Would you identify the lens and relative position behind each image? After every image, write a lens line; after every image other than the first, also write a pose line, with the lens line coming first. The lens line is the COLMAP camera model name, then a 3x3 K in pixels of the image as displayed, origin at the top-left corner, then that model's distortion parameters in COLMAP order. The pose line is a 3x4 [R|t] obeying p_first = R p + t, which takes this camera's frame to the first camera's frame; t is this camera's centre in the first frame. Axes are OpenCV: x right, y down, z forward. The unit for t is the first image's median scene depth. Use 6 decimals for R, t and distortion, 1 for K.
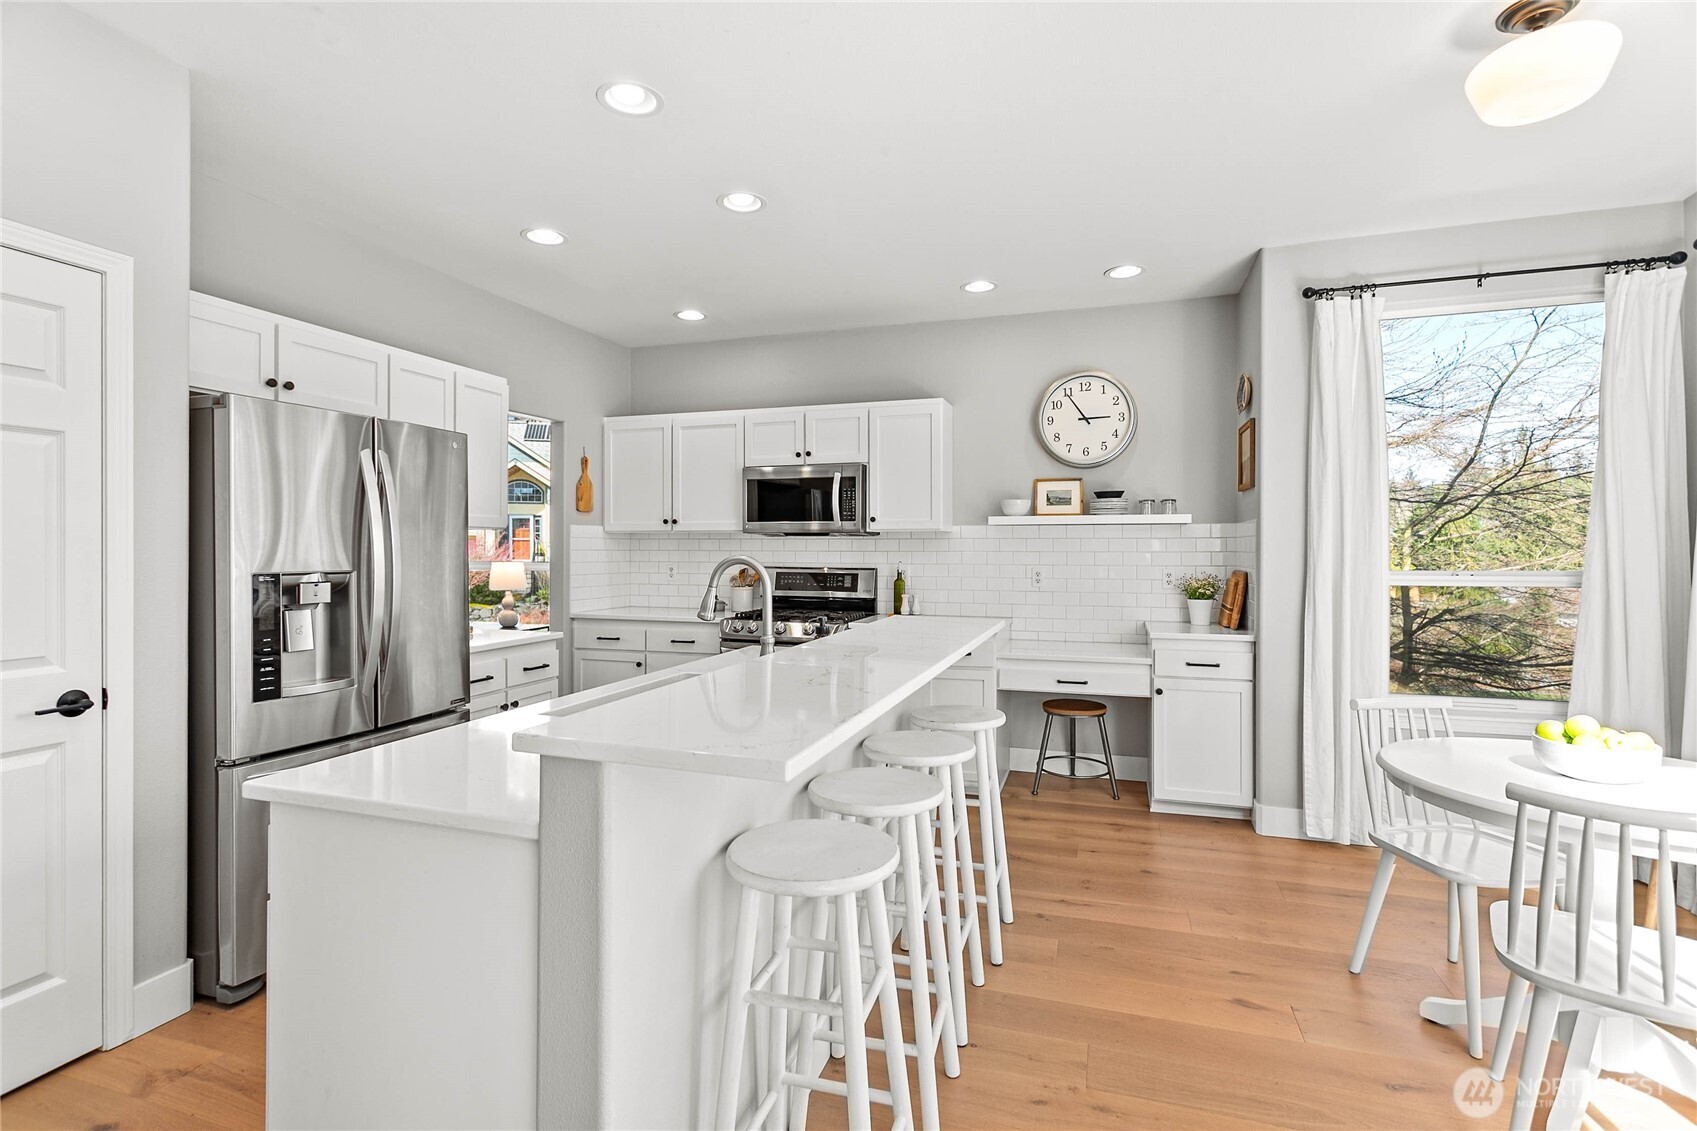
lens RADIAL K [[806.4, 0, 844.2], [0, 806.4, 549.5], [0, 0, 1]] dist [0.000334, 0.001502]
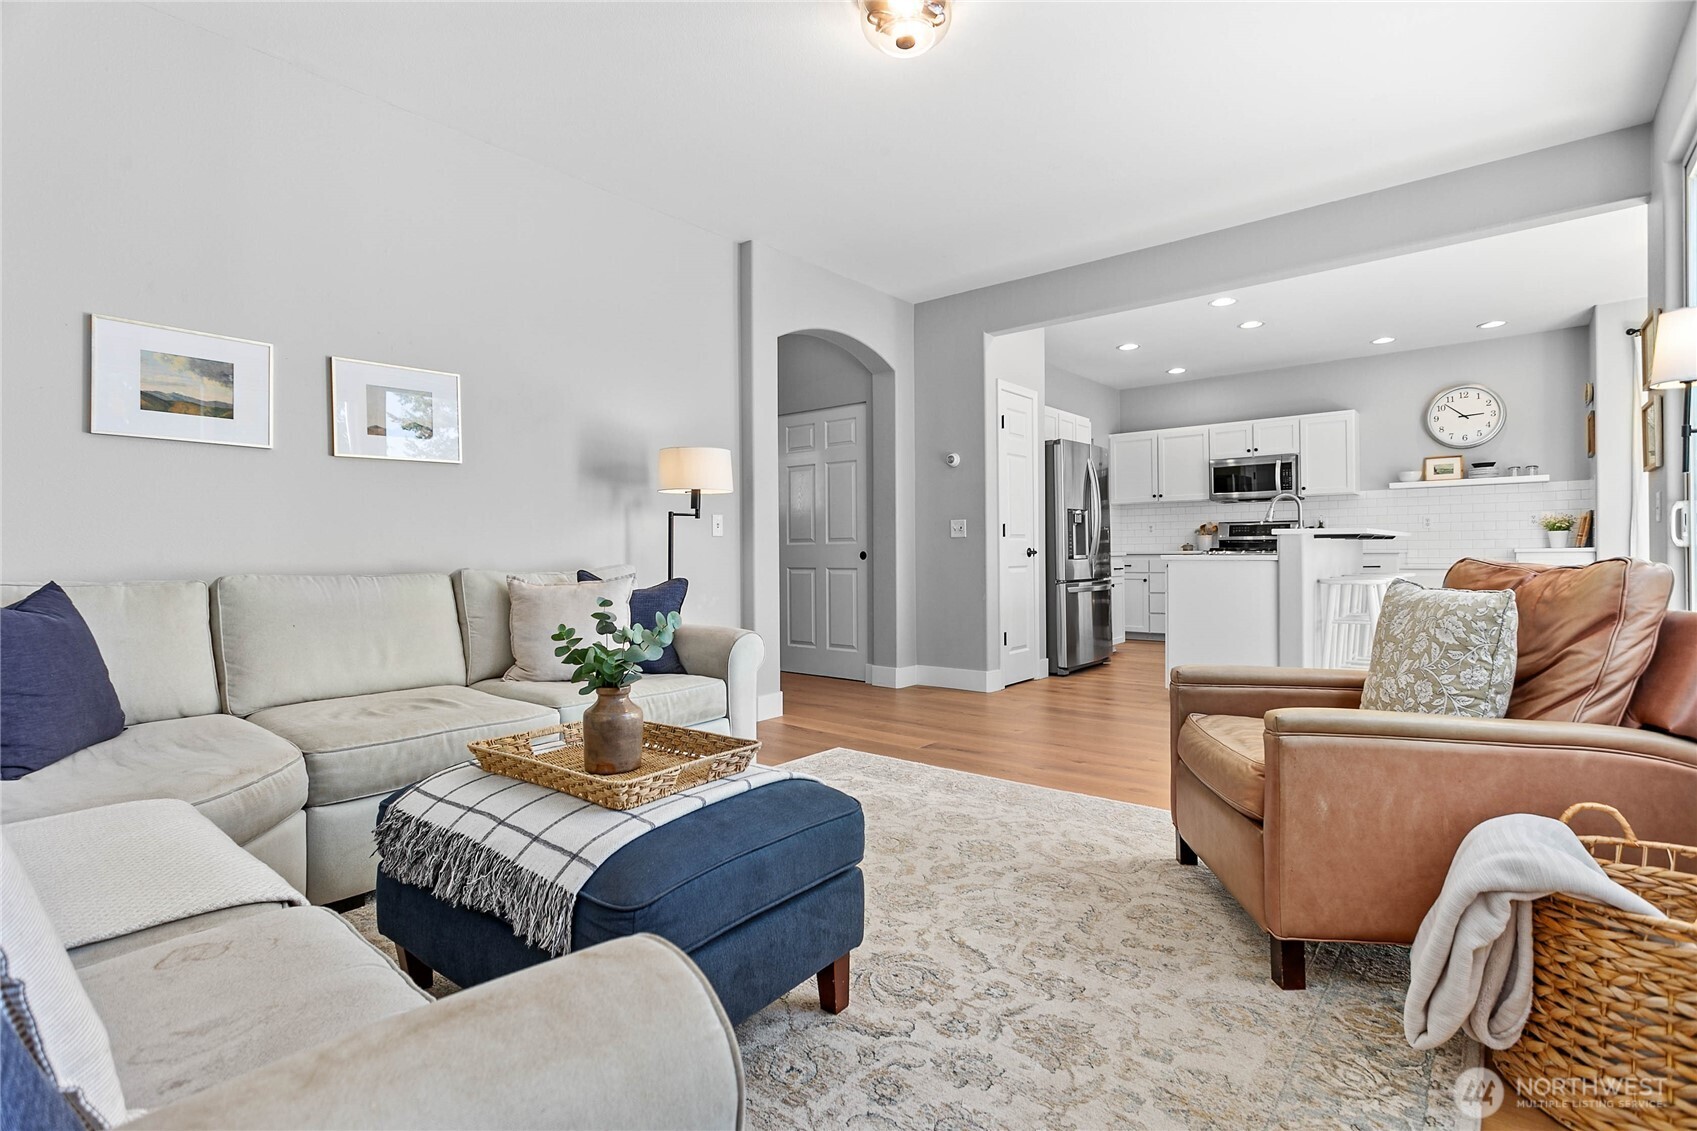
lens RADIAL K [[806.4, 0, 840.6], [0, 806.4, 553.4], [0, 0, 1]] dist [0.000334, 0.001502]
pose [[0.931231, -0.011161, -0.364257, -0.256352], [0.011099, 0.999936, -0.002265, 0.091525], [0.364259, -0.001934, 0.931296, -0.887558]]
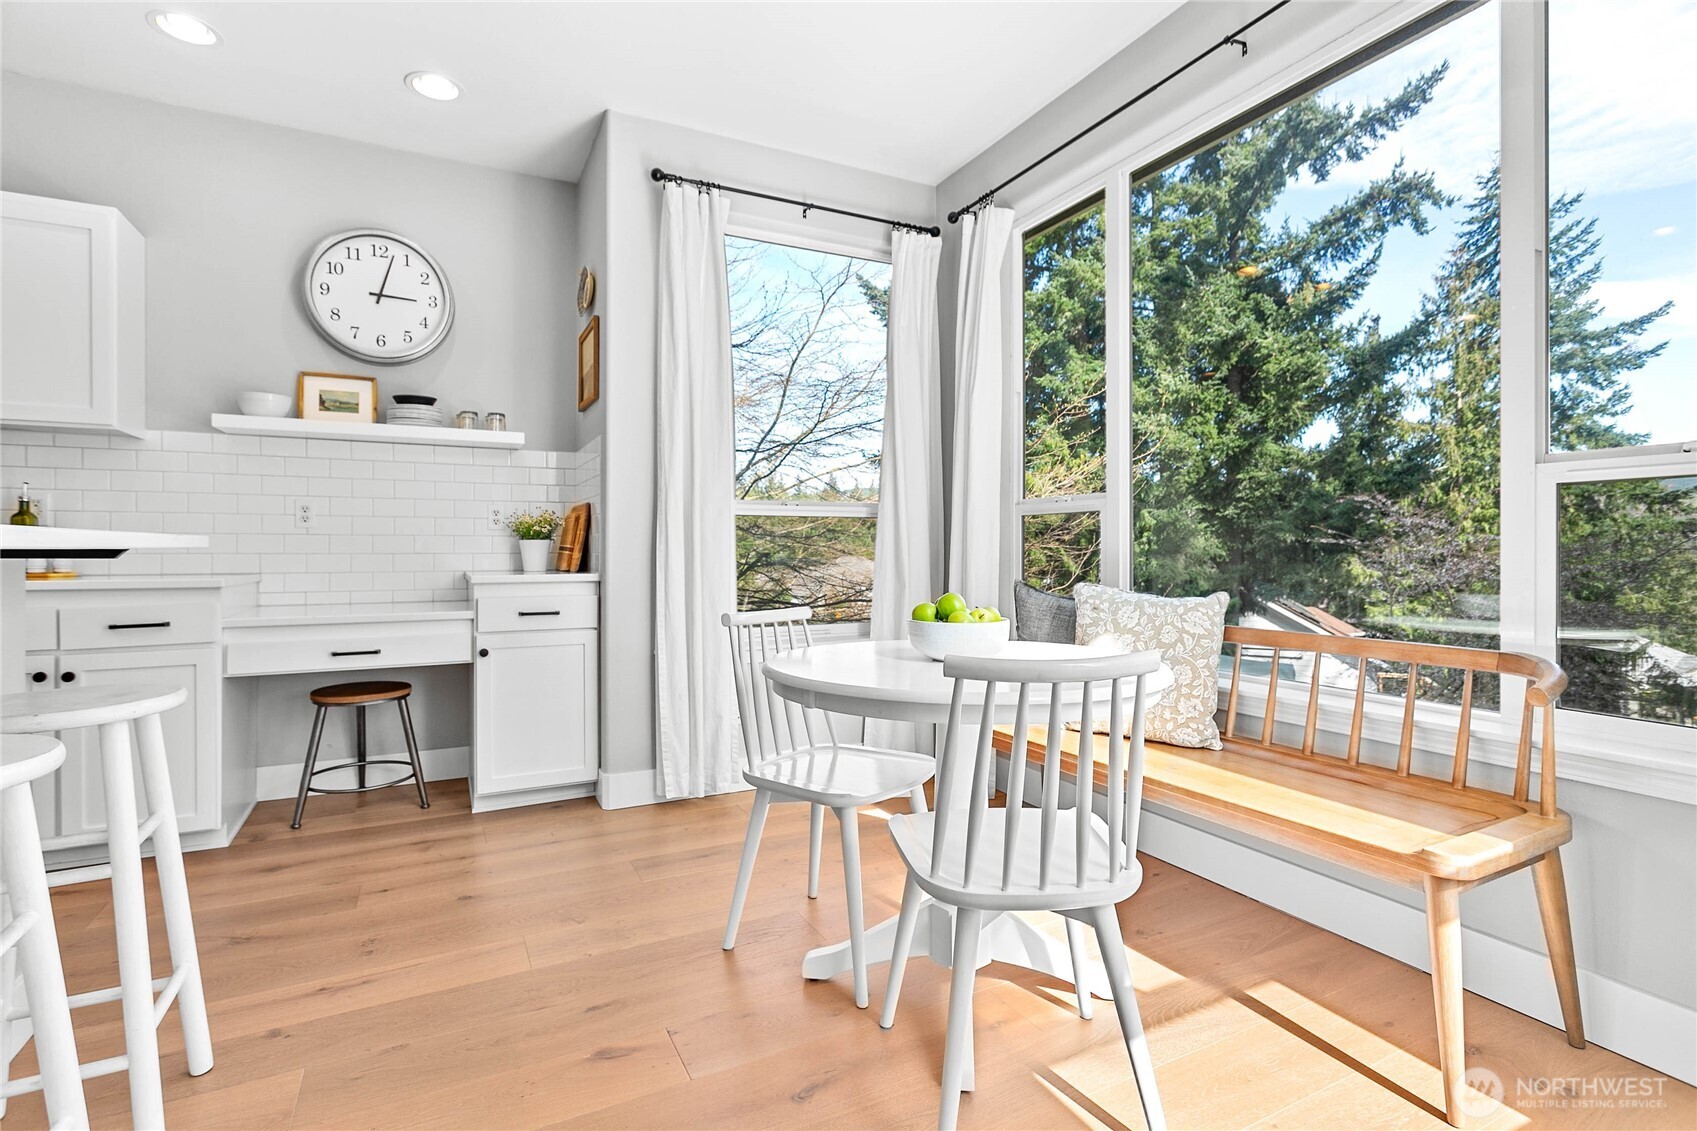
lens RADIAL K [[806.4, 0, 840.3], [0, 806.4, 548.2], [0, 0, 1]] dist [0.000334, 0.001502]
pose [[0.705532, -0.001029, 0.708678, 0.079890], [0.001849, 0.999998, -0.000388, 0.070847], [-0.708676, 0.001584, 0.705532, 0.201823]]
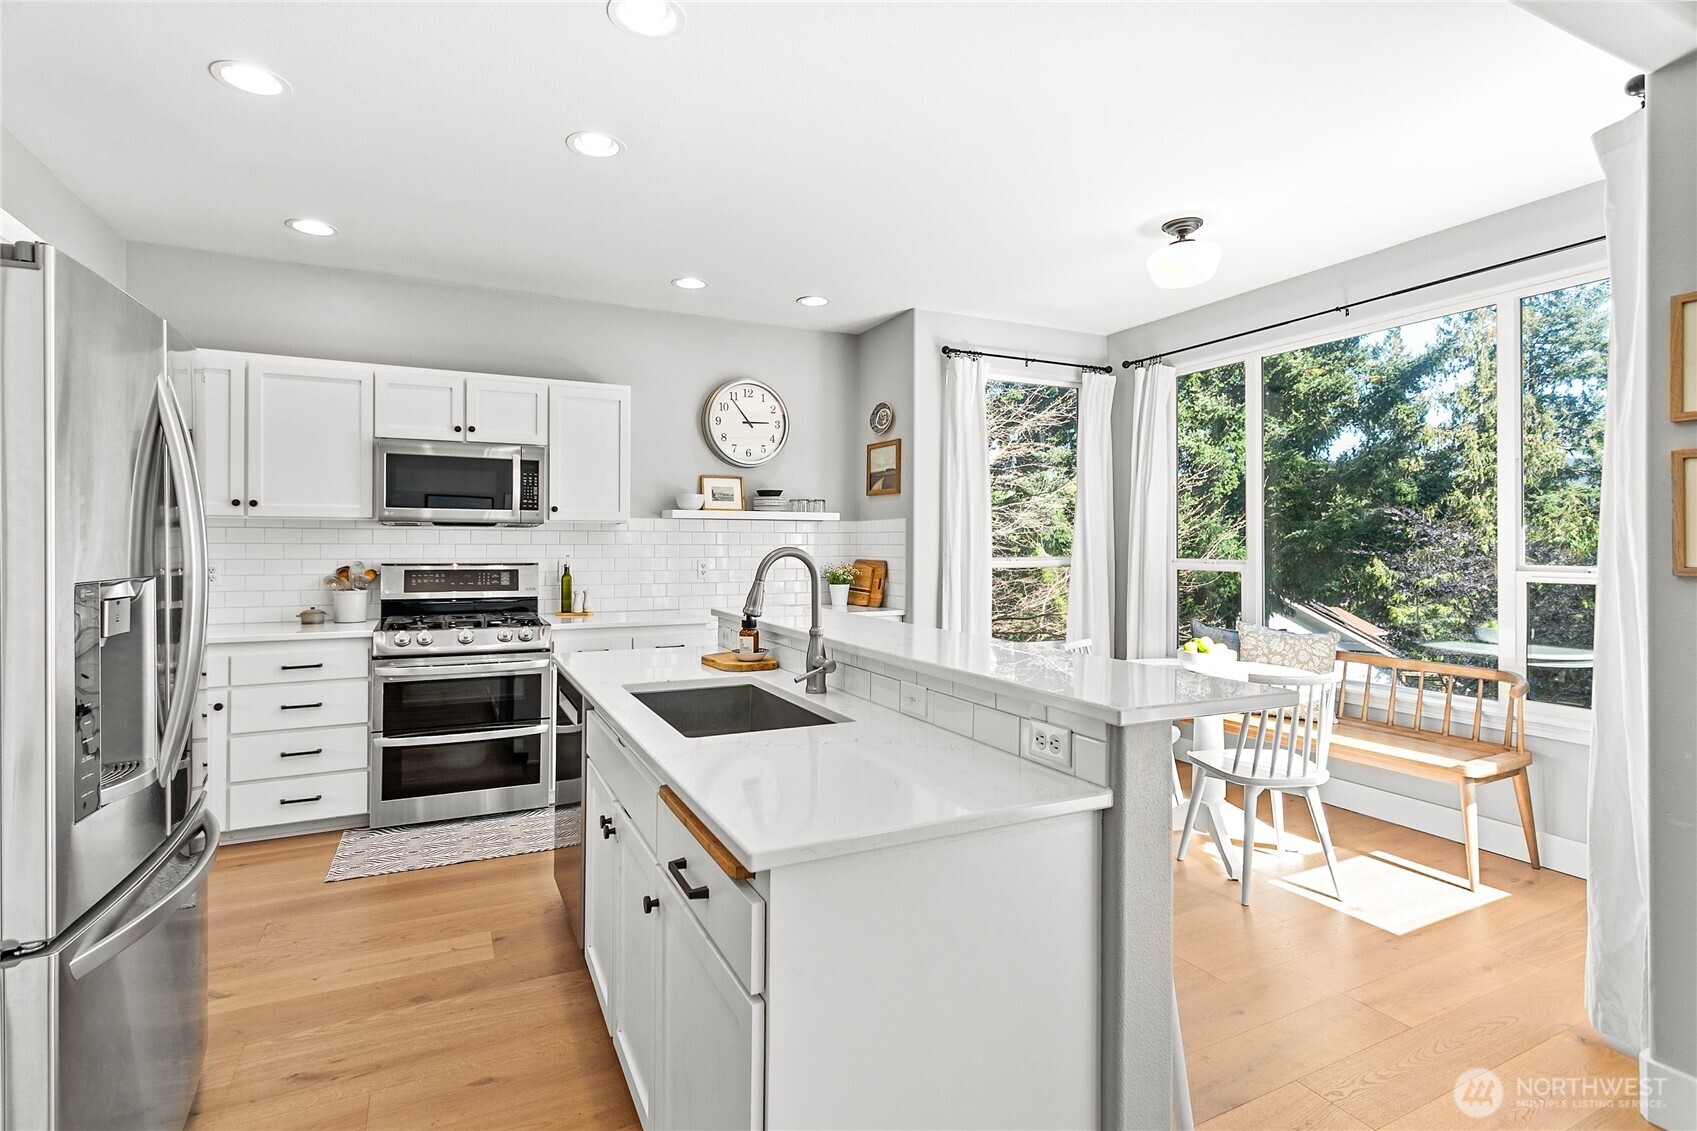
lens RADIAL K [[806.4, 0, 842.0], [0, 806.4, 538.2], [0, 0, 1]] dist [0.000334, 0.001502]
pose [[0.716741, 0.005602, 0.697317, -0.390312], [0.000201, 0.999966, -0.008240, 0.003297], [-0.697339, 0.006046, 0.716716, 0.135827]]
